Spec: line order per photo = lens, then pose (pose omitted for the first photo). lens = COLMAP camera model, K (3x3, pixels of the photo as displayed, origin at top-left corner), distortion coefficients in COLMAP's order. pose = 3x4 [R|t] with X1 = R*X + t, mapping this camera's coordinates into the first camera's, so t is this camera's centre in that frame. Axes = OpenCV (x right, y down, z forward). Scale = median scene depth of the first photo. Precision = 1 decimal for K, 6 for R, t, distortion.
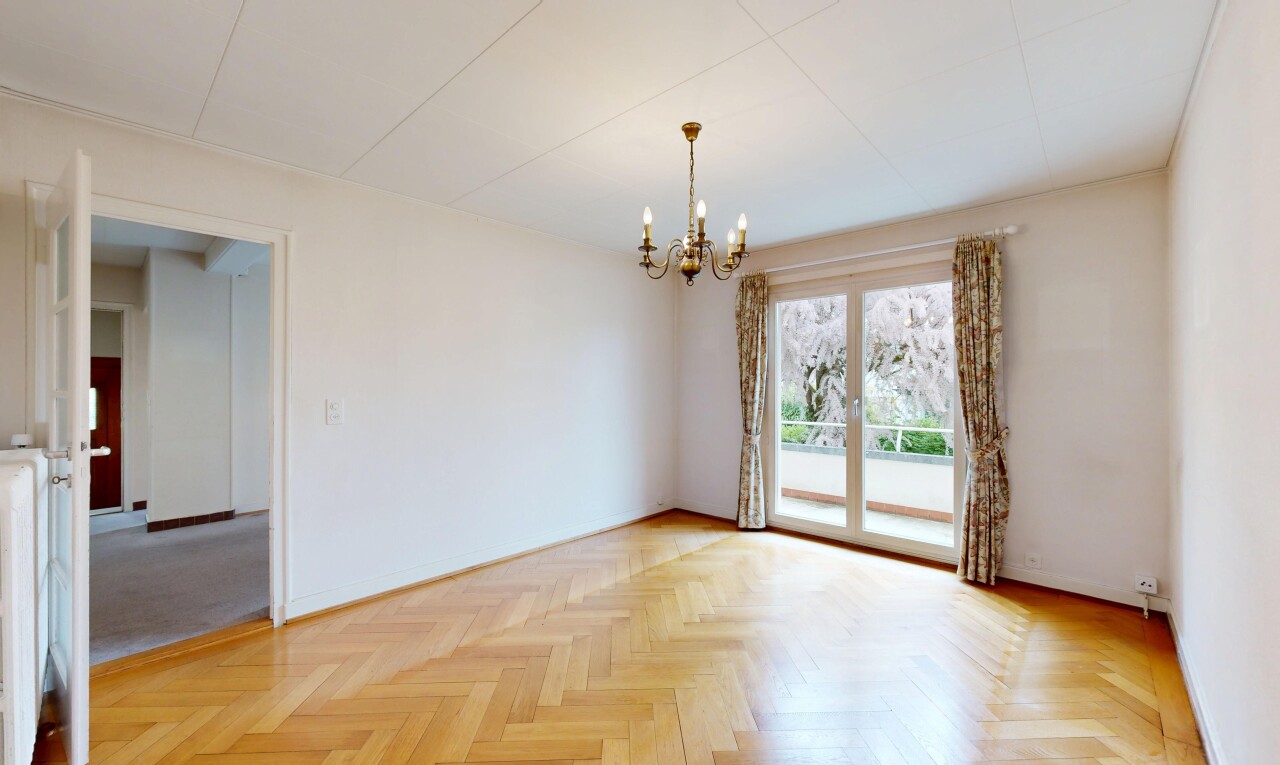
lens RADIAL K [[498.9, 0, 643.3], [0, 498.9, 378.7], [0, 0, 1]] dist [0.001228, 0.000229]
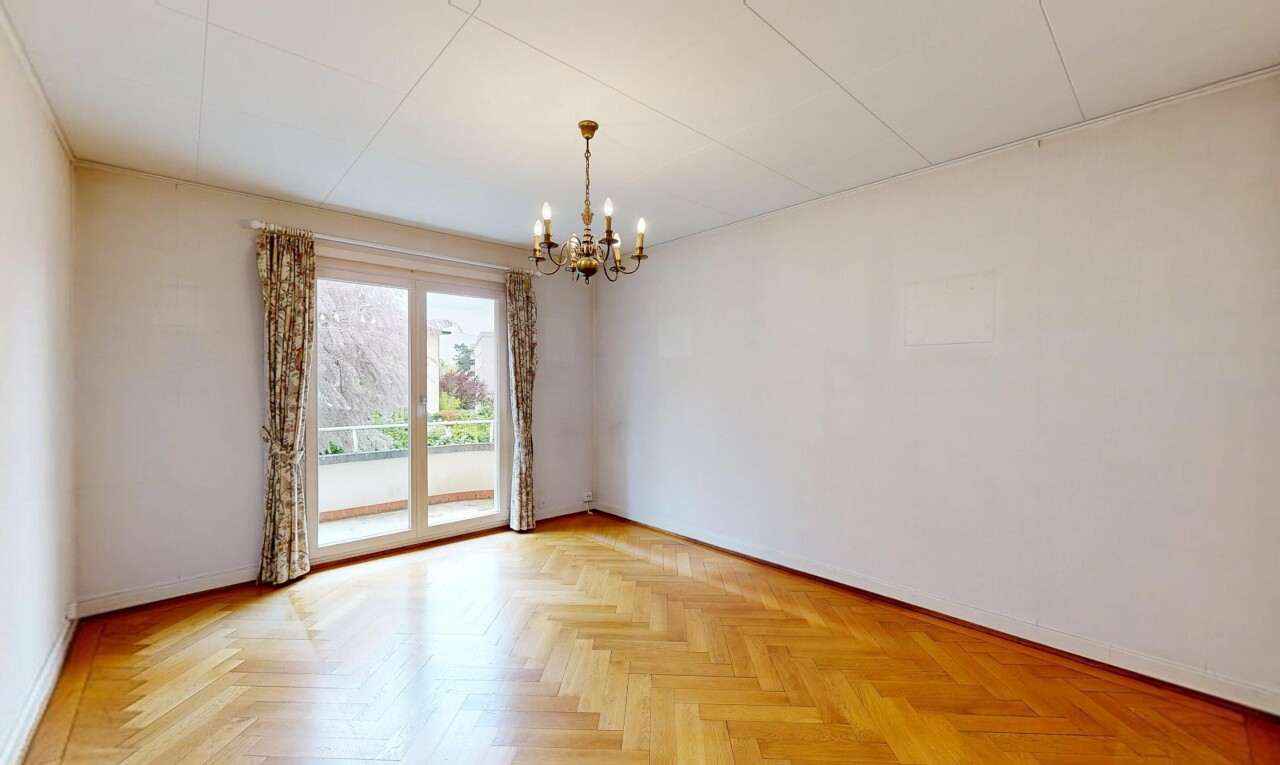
lens RADIAL K [[498.9, 0, 638.3], [0, 498.9, 381.5], [0, 0, 1]] dist [0.001228, 0.000229]
pose [[0.088806, 0.003528, 0.996043, -0.485734], [-0.011771, 0.999928, -0.002492, 0.005623], [-0.995979, -0.011503, 0.088841, 0.442741]]
